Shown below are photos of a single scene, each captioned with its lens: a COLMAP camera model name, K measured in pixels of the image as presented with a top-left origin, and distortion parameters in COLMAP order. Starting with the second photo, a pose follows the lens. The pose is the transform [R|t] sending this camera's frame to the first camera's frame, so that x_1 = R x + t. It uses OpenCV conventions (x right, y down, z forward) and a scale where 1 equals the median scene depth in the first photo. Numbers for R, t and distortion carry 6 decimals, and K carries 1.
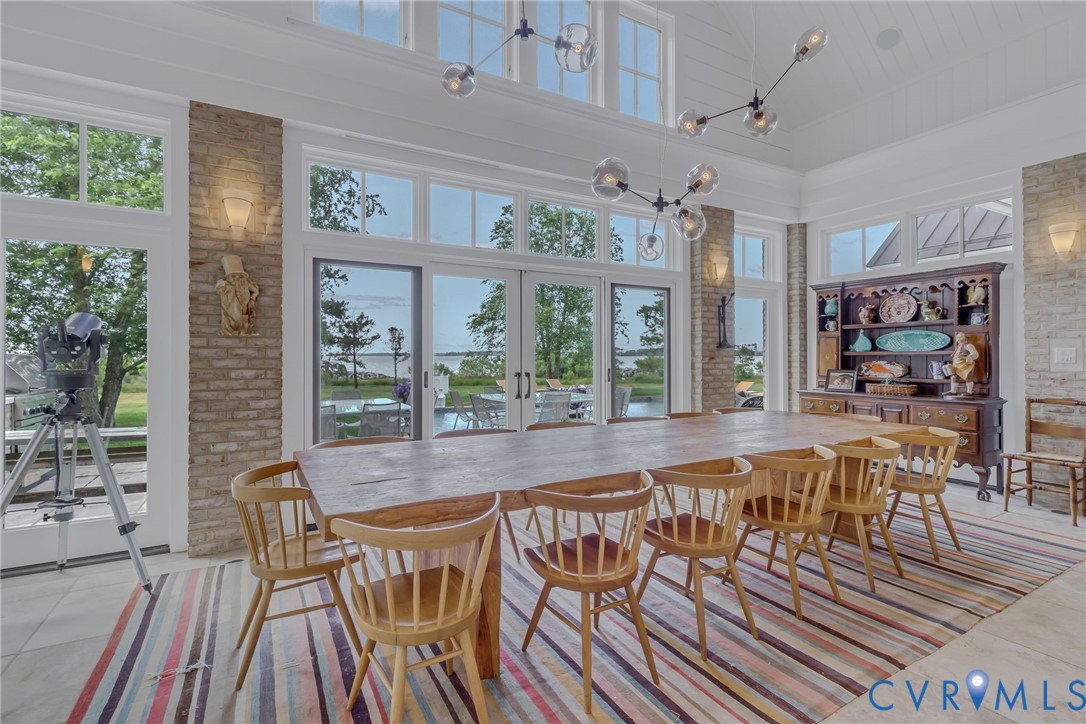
lens RADIAL K [[508.3, 0, 546.6], [0, 508.3, 355.7], [0, 0, 1]] dist [0.002316, 0.000723]
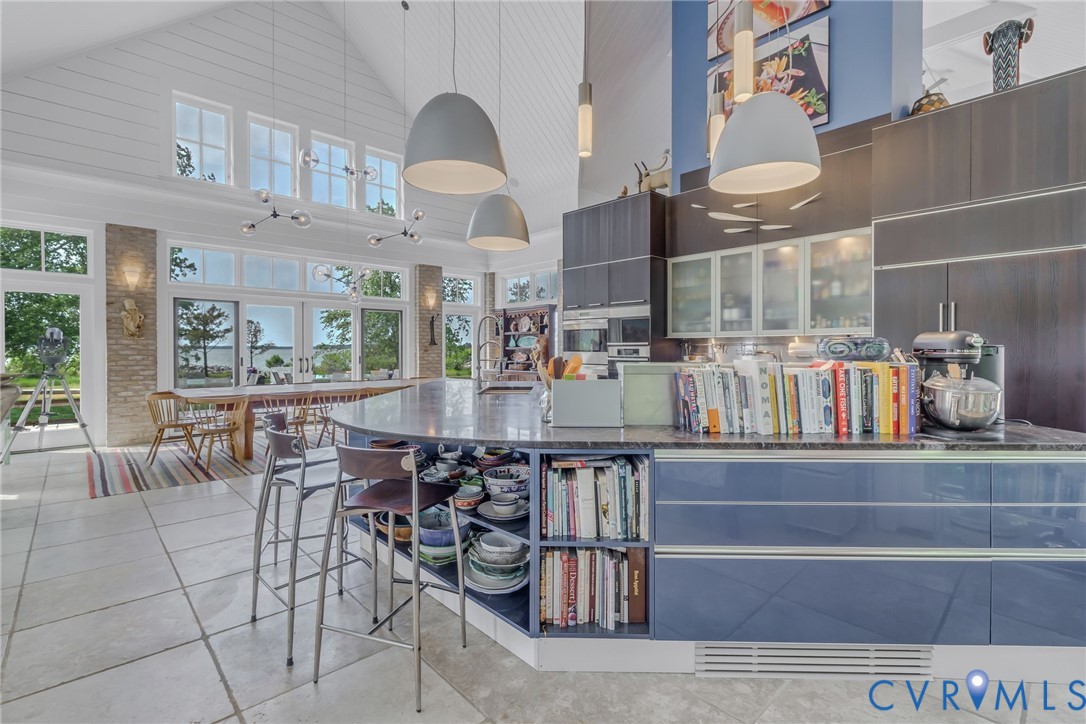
lens RADIAL K [[508.3, 0, 538.8], [0, 508.3, 356.2], [0, 0, 1]] dist [0.002316, 0.000723]
pose [[0.976341, -0.000252, 0.216239, 0.517796], [-0.002647, 0.999910, 0.013119, -0.000953], [-0.216223, -0.013381, 0.976252, -1.293301]]
